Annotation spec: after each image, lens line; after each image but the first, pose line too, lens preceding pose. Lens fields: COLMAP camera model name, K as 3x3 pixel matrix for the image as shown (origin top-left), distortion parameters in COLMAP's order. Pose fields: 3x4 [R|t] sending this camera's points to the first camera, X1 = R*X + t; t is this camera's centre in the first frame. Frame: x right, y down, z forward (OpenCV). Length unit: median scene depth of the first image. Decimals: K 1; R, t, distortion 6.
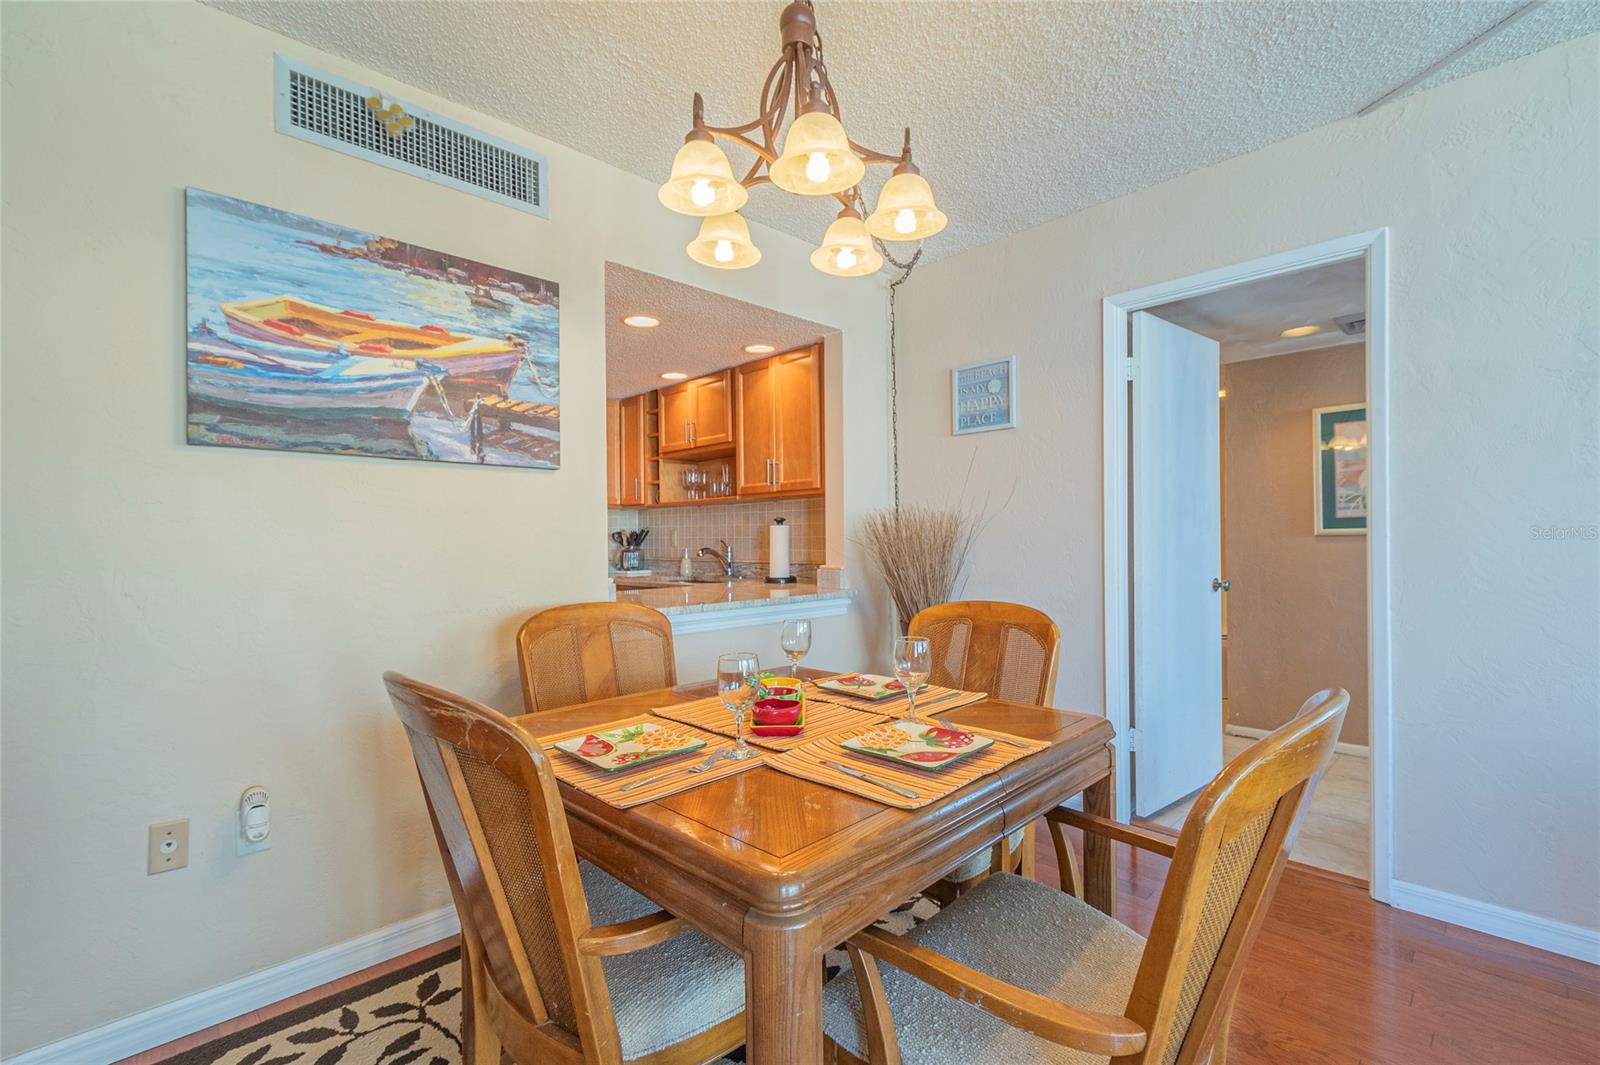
lens RADIAL K [[707.4, 0, 801.4], [0, 707.4, 541.5], [0, 0, 1]] dist [0.009430, -0.005057]
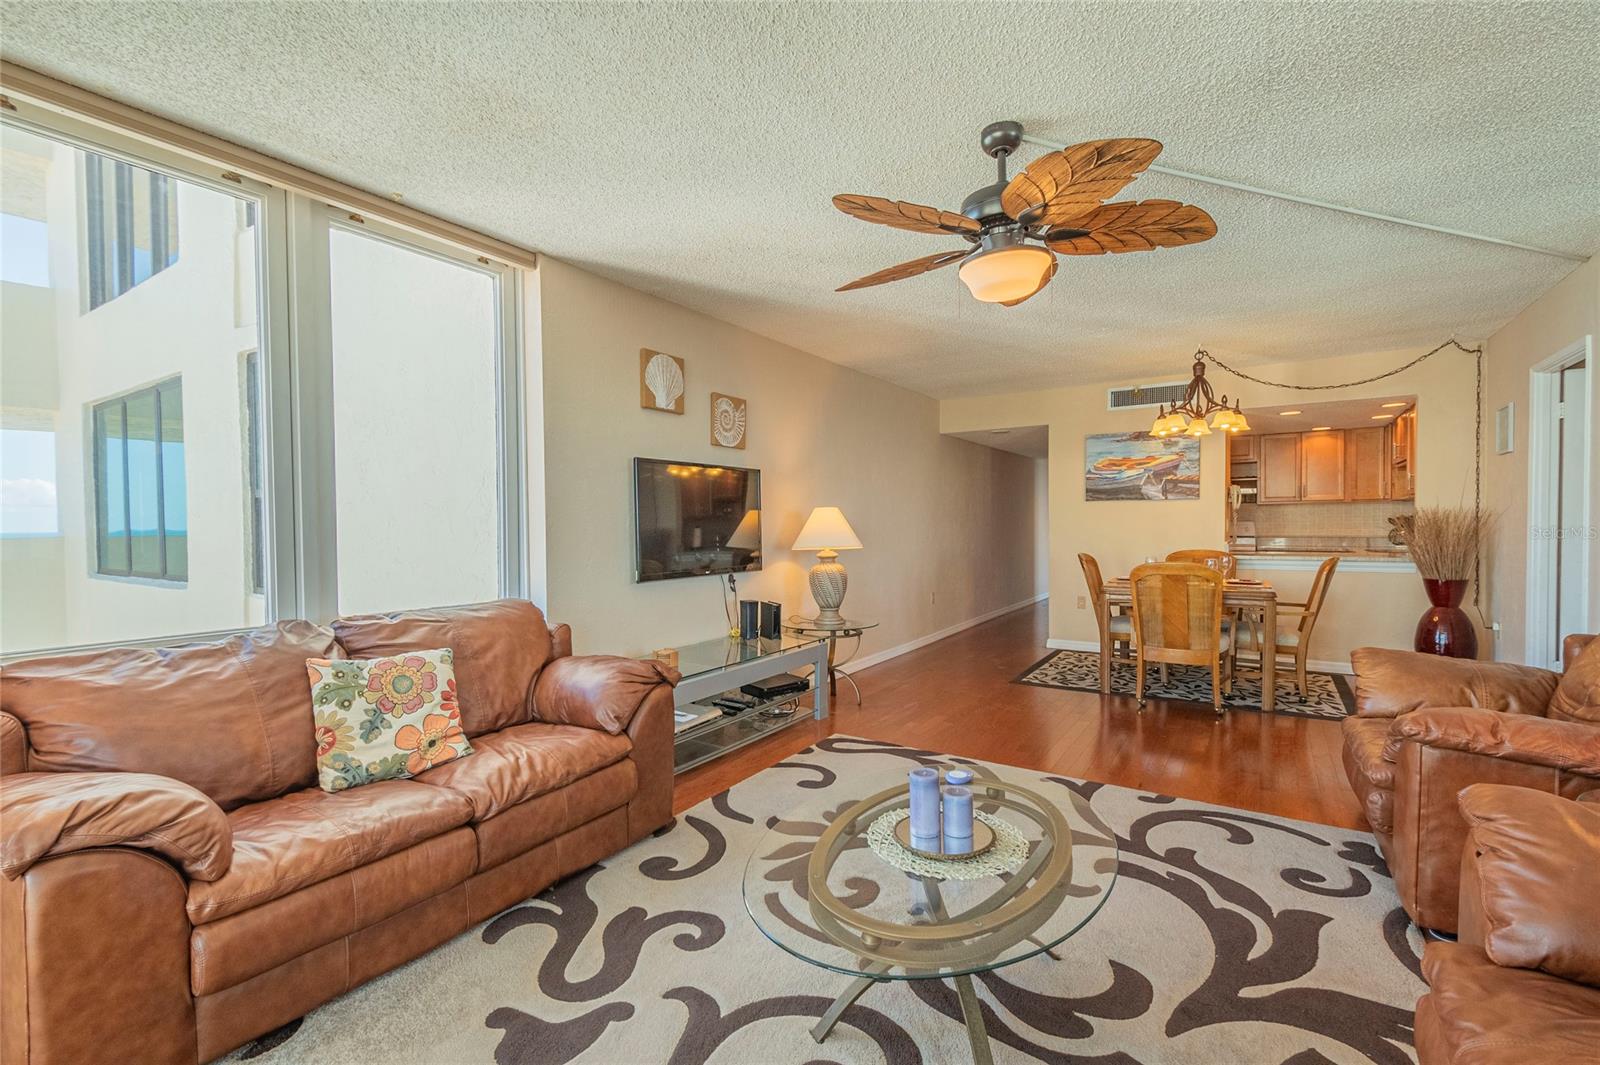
lens RADIAL K [[707.4, 0, 799.9], [0, 707.4, 537.2], [0, 0, 1]] dist [0.009430, -0.005057]
pose [[0.223855, 0.025955, -0.974277, 2.108472], [0.003099, 0.999621, 0.027343, -0.041149], [0.974618, -0.009140, 0.223690, -1.146699]]
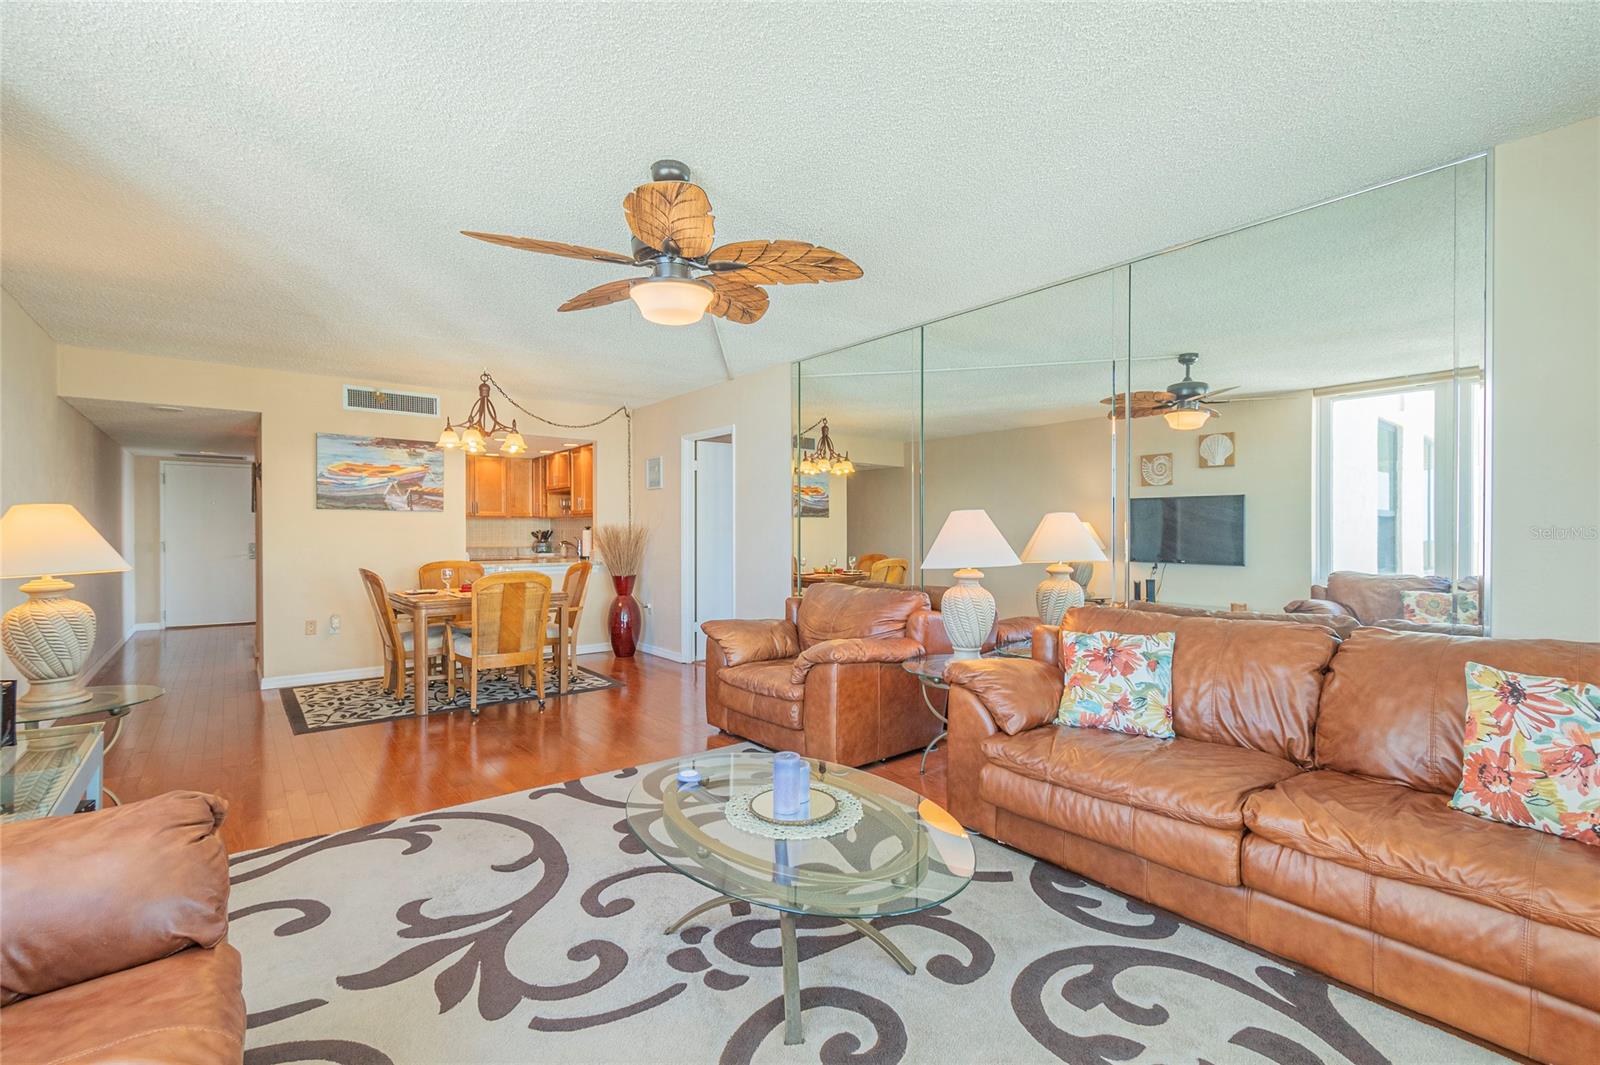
lens RADIAL K [[707.4, 0, 806.3], [0, 707.4, 536.7], [0, 0, 1]] dist [0.009430, -0.005057]
pose [[0.995959, 0.008563, -0.089402, 1.427128], [-0.008241, 0.999958, 0.003969, -0.031120], [0.089432, -0.003217, 0.995988, -1.749588]]
